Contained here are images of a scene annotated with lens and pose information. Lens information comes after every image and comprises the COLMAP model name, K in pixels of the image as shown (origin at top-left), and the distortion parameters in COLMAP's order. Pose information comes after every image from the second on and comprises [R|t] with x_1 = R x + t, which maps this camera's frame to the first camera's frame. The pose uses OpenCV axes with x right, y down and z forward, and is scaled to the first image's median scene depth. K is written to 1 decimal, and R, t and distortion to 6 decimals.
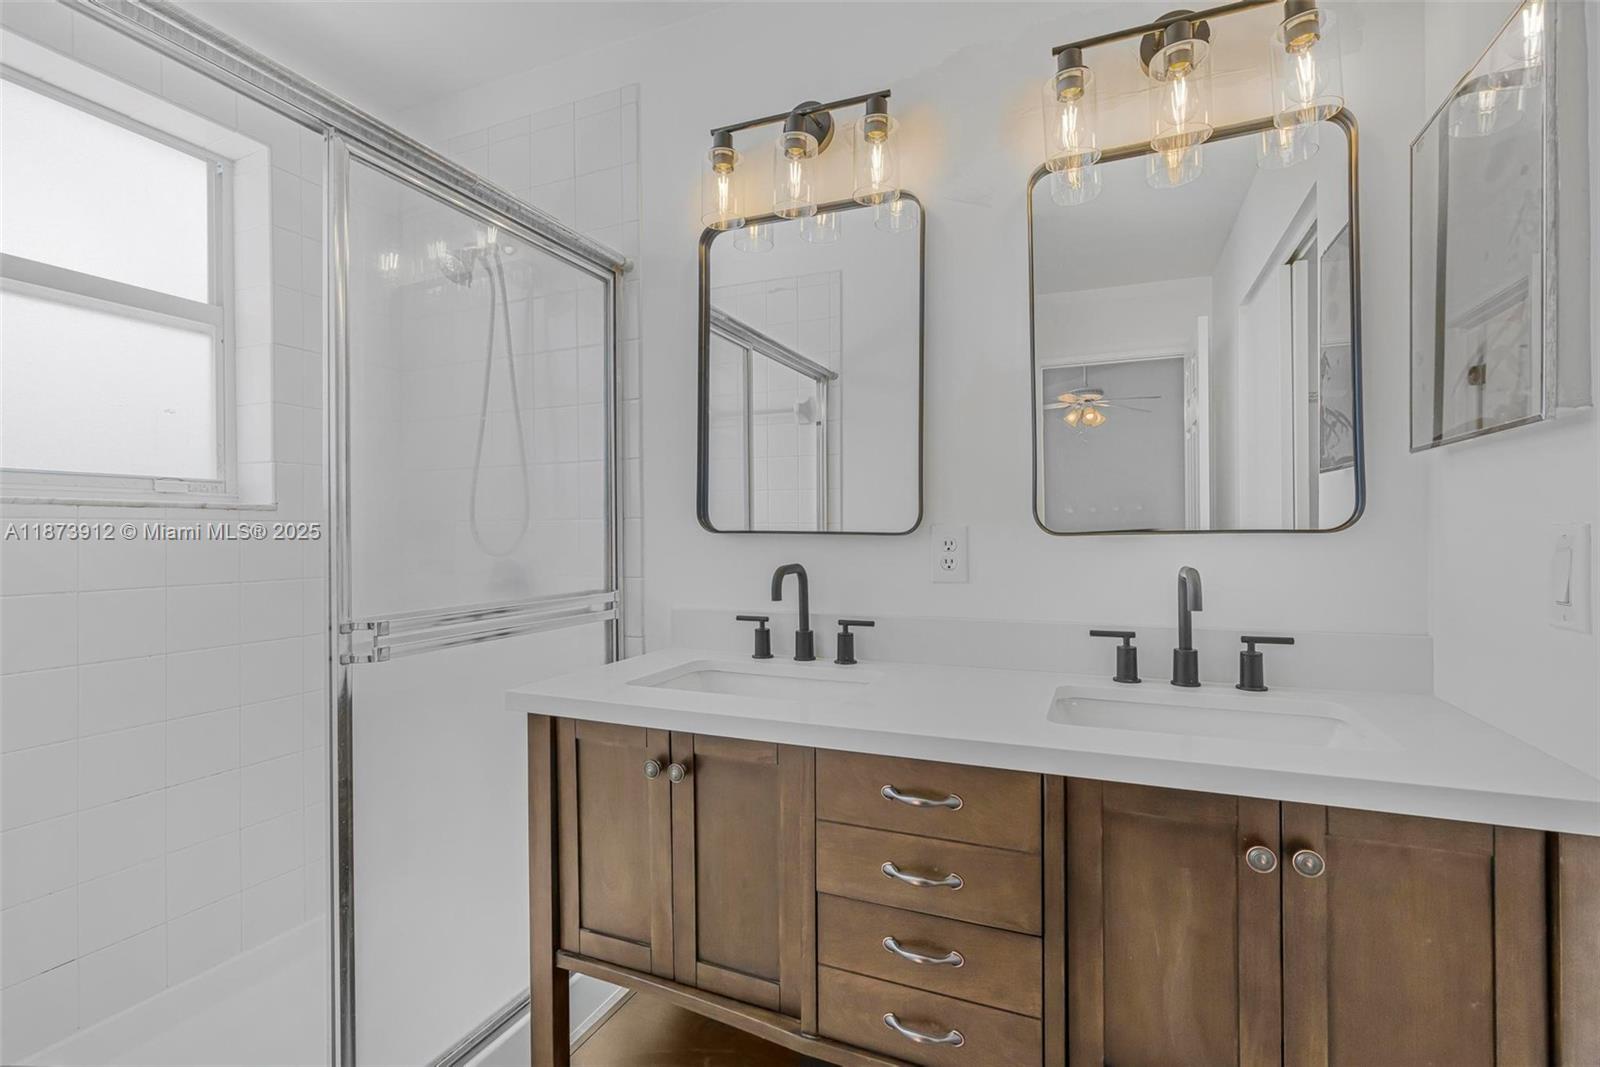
lens RADIAL K [[732.1, 0, 807.1], [0, 732.1, 530.8], [0, 0, 1]] dist [-0.002841, 0.000041]
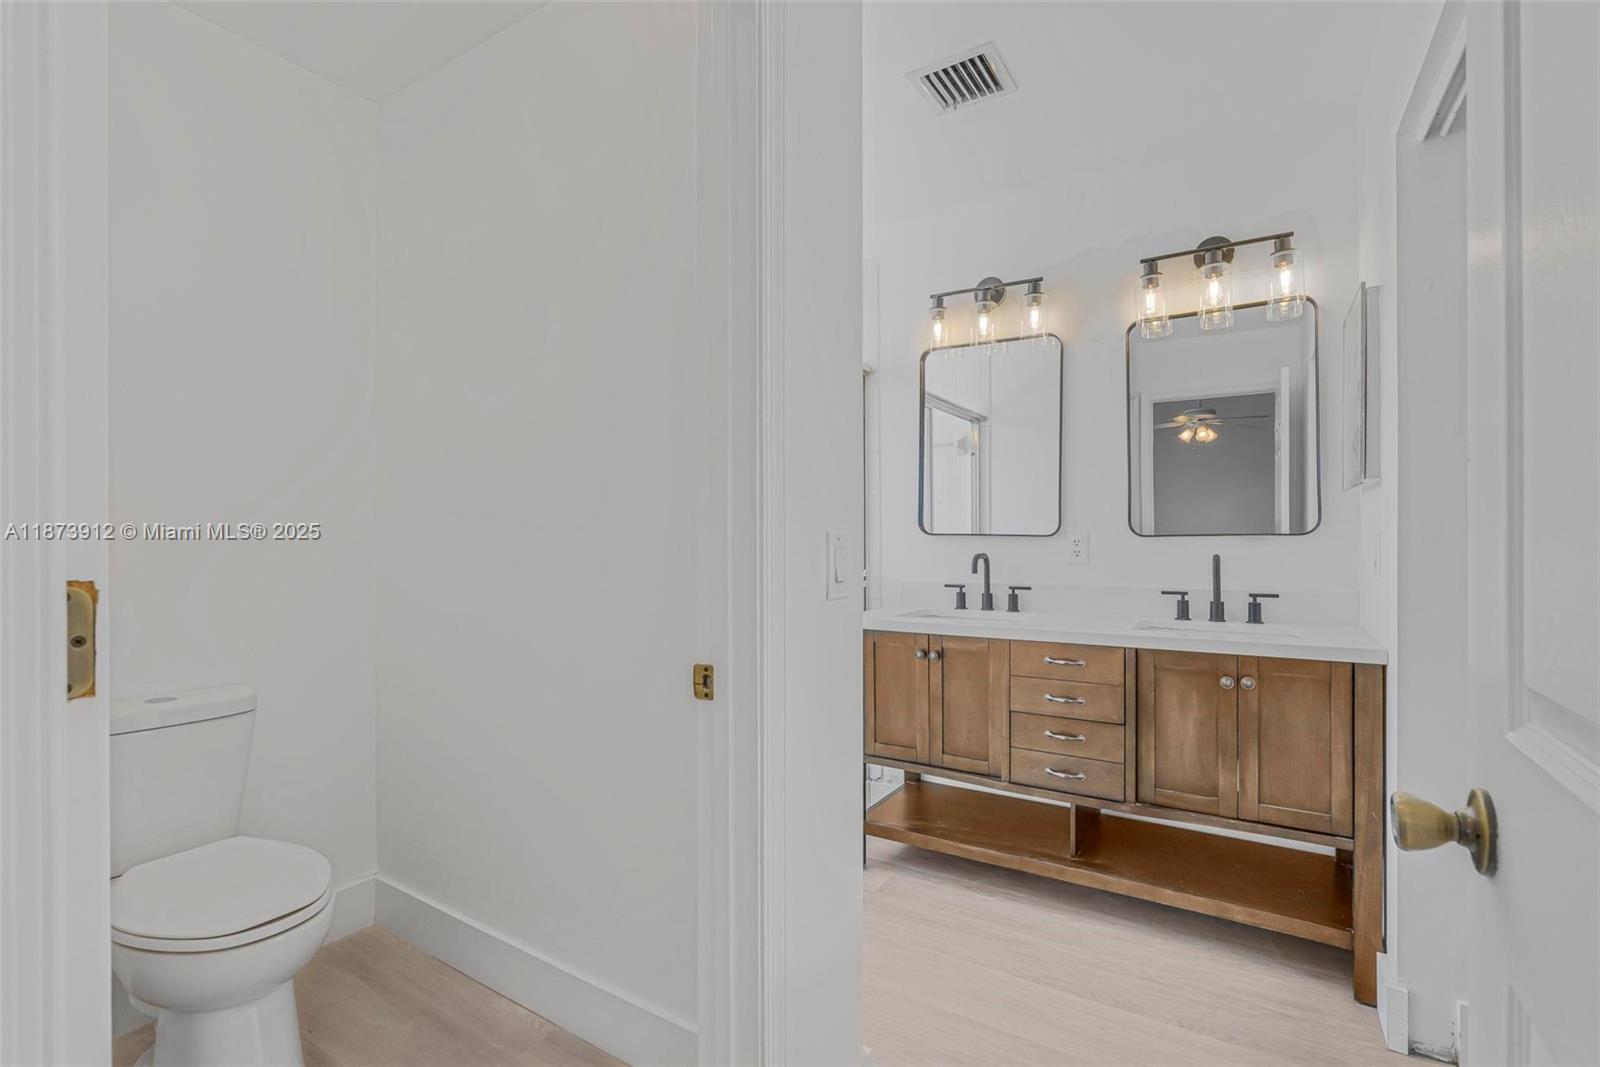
lens RADIAL K [[718.2, 0, 811.0], [0, 718.2, 537.5], [0, 0, 1]] dist [-0.001631, 0.000240]
pose [[0.988203, 0.003224, -0.153116, -0.197320], [-0.002543, 0.999986, 0.004645, 0.002405], [0.153129, -0.004201, 0.988197, -0.905065]]
